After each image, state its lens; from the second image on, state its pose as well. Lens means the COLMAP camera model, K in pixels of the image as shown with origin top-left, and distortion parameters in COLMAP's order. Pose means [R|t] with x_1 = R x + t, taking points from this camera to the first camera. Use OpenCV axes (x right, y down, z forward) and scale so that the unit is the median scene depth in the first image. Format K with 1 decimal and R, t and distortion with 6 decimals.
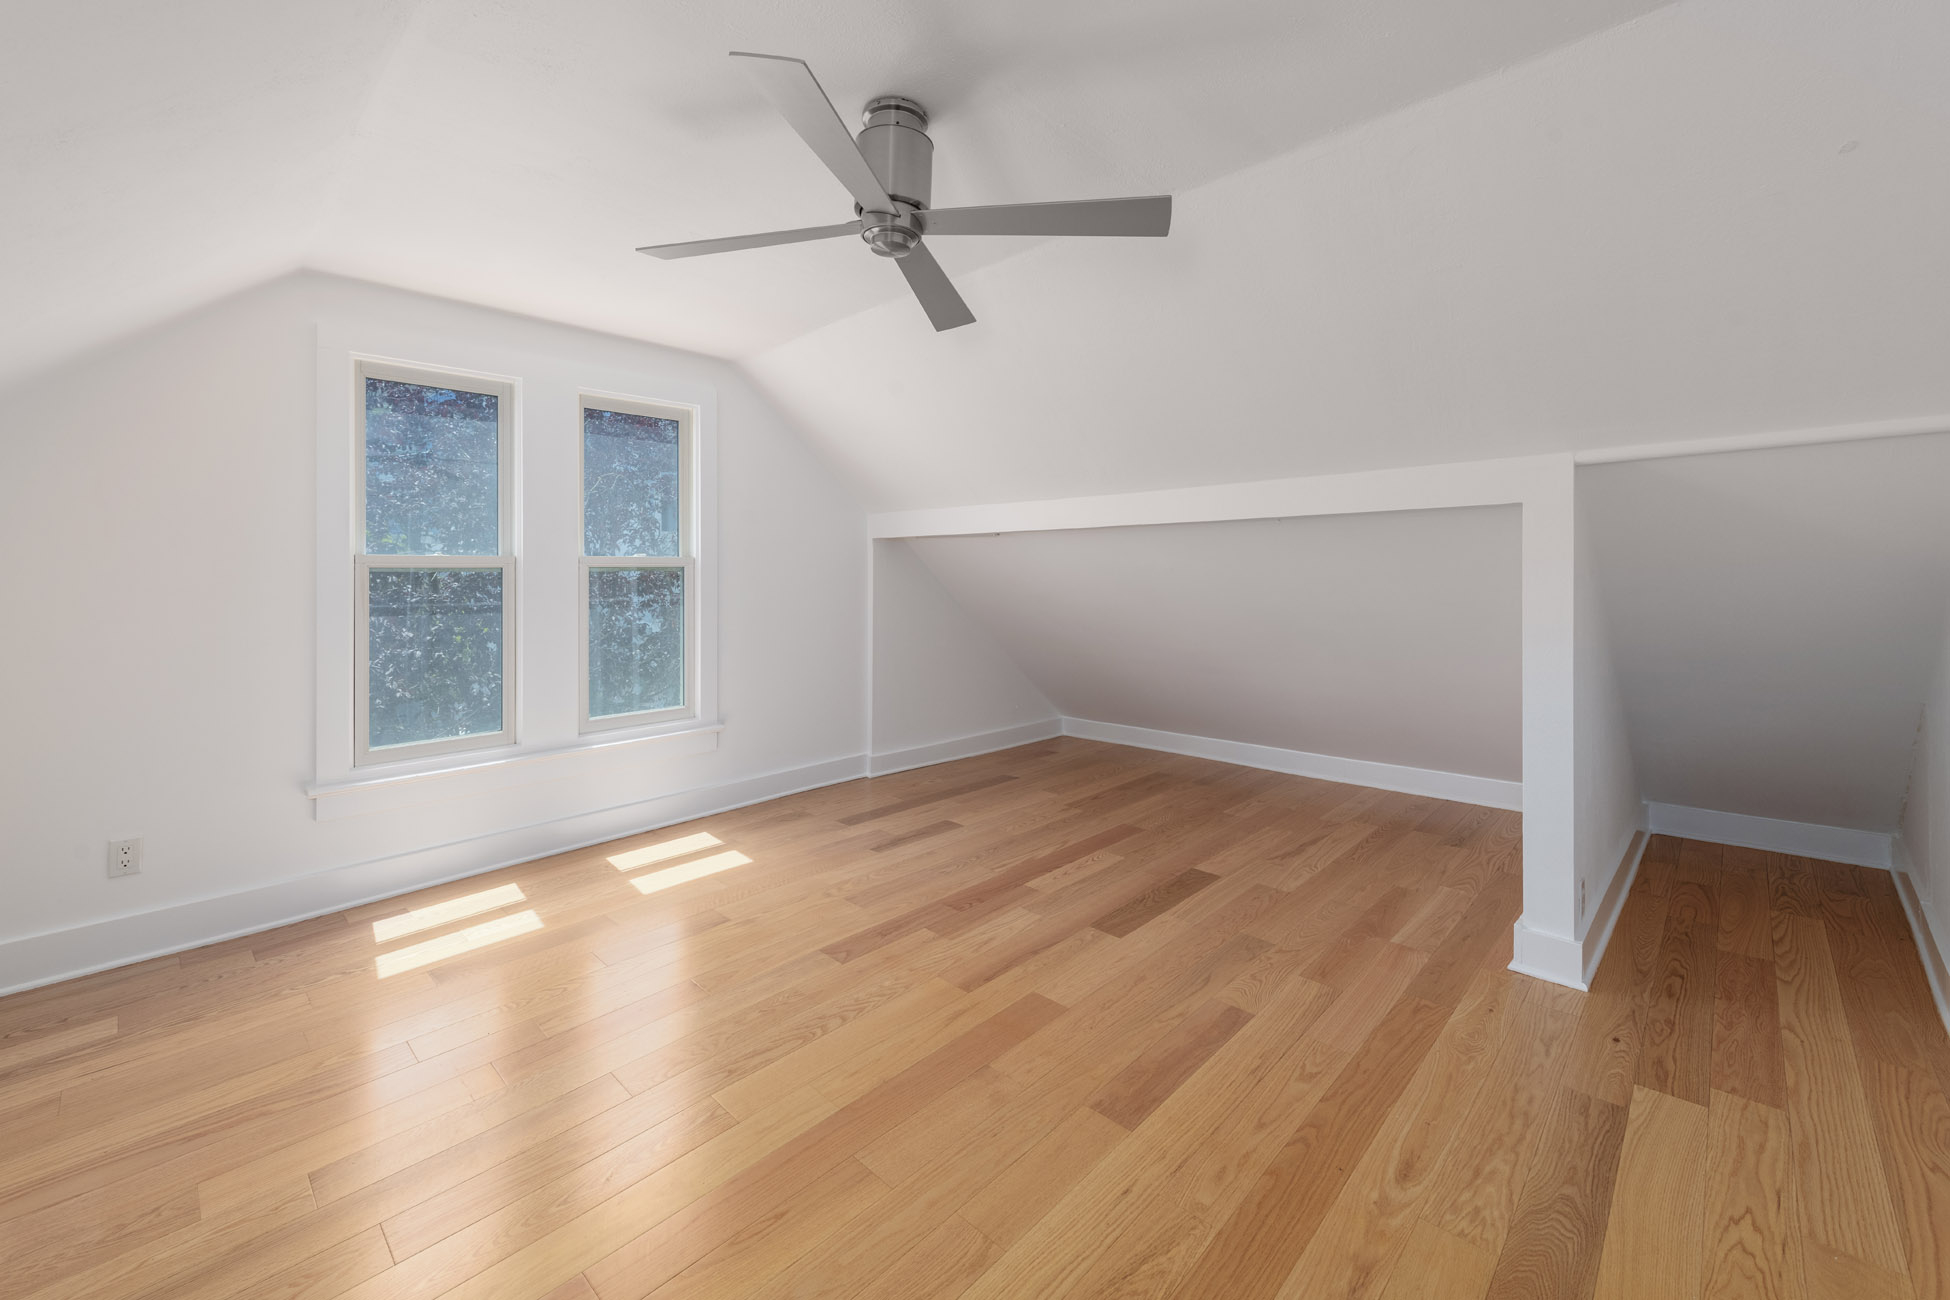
lens RADIAL K [[784.1, 0, 976.6], [0, 784.1, 588.5], [0, 0, 1]] dist [0.000924, -0.000089]
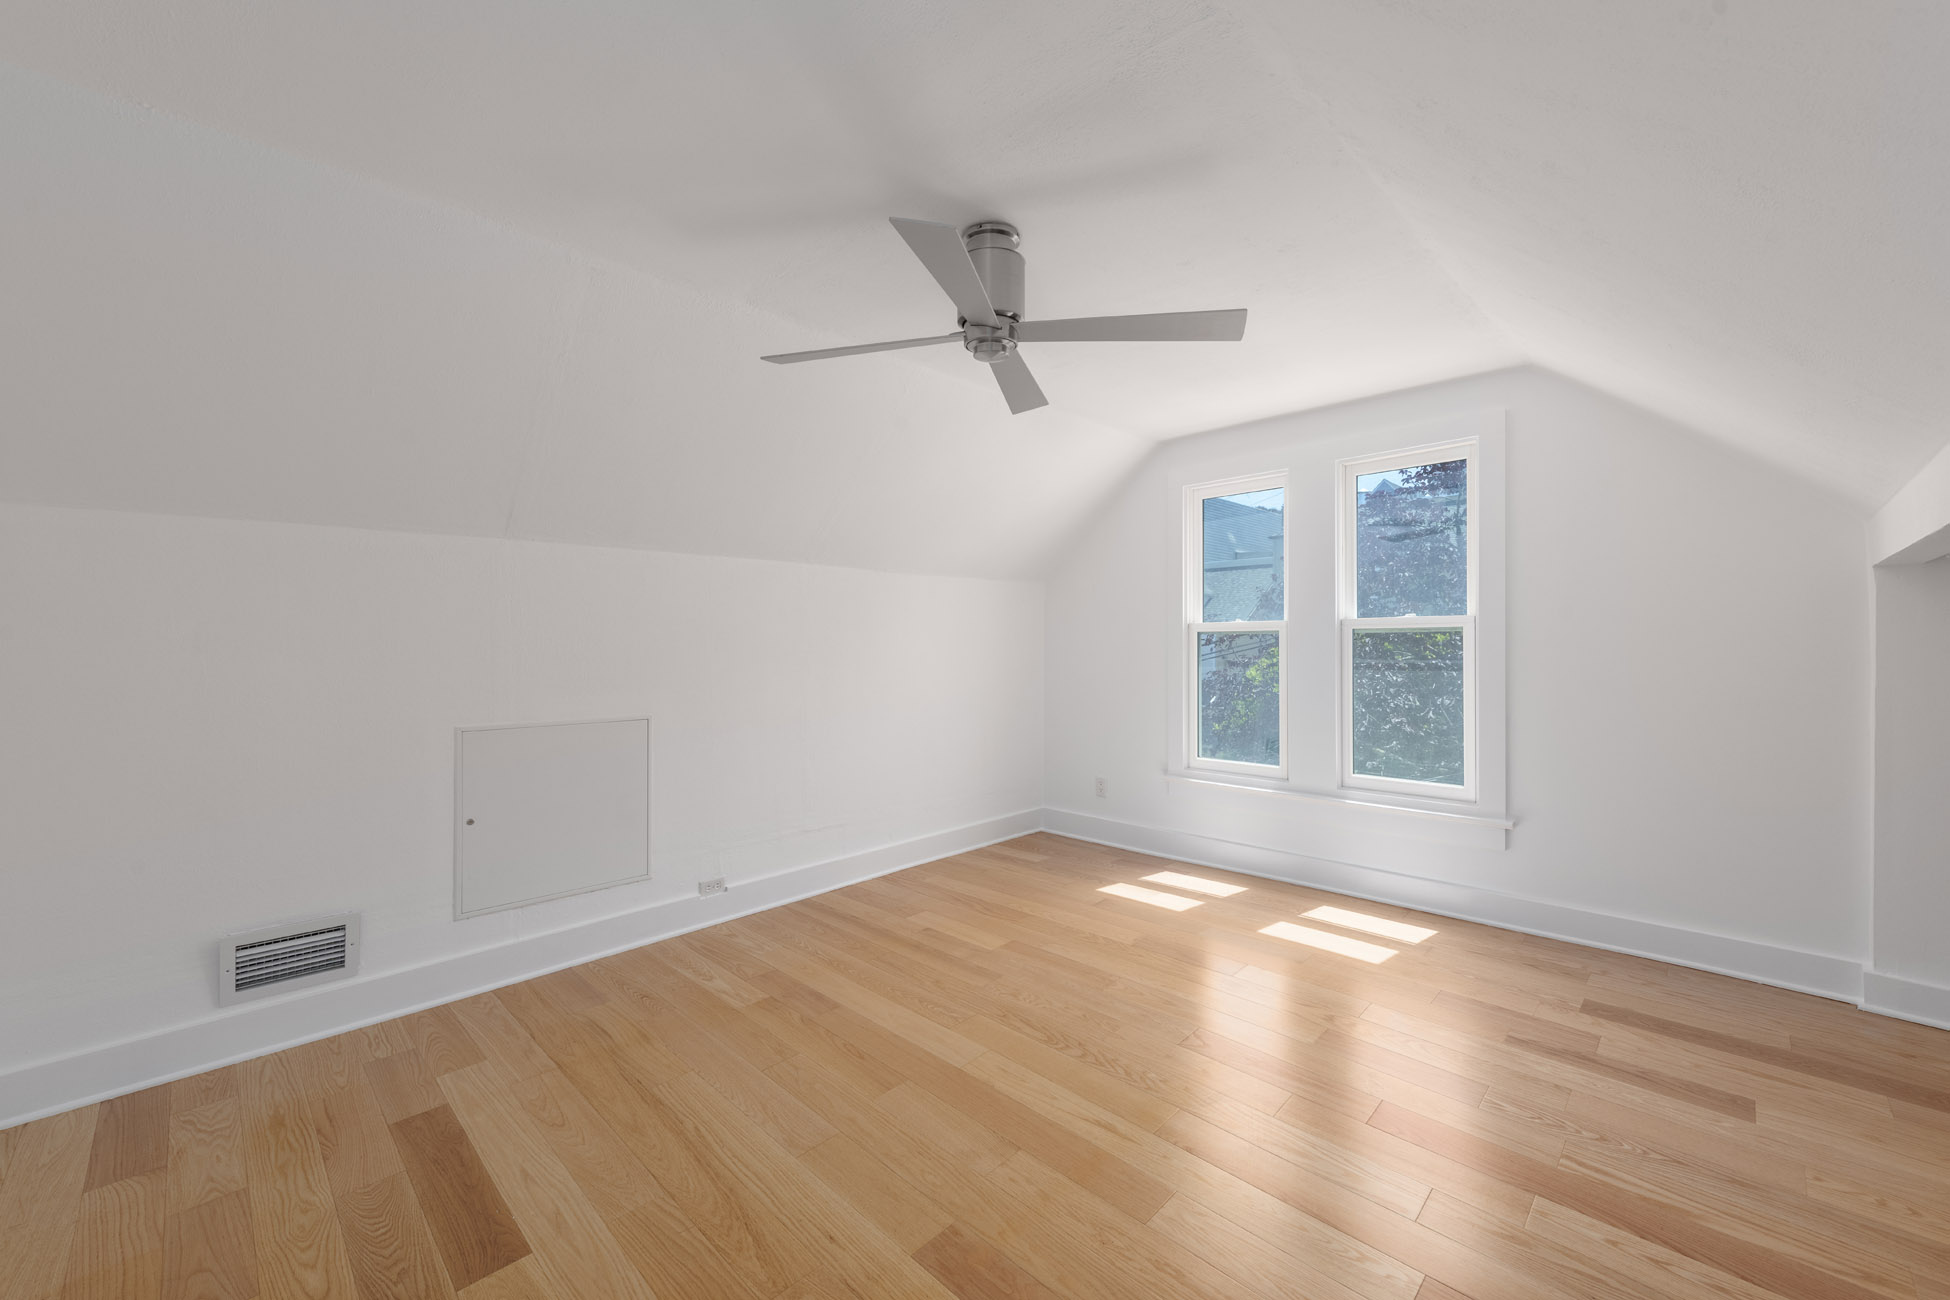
lens RADIAL K [[745.5, 0, 982.8], [0, 745.5, 636.7], [0, 0, 1]] dist [0.000918, -0.000100]
pose [[-0.002734, 0.004695, -0.999985, 0.582789], [-0.010256, 0.999936, 0.004723, -0.020533], [0.999944, 0.010269, -0.002686, 0.589368]]
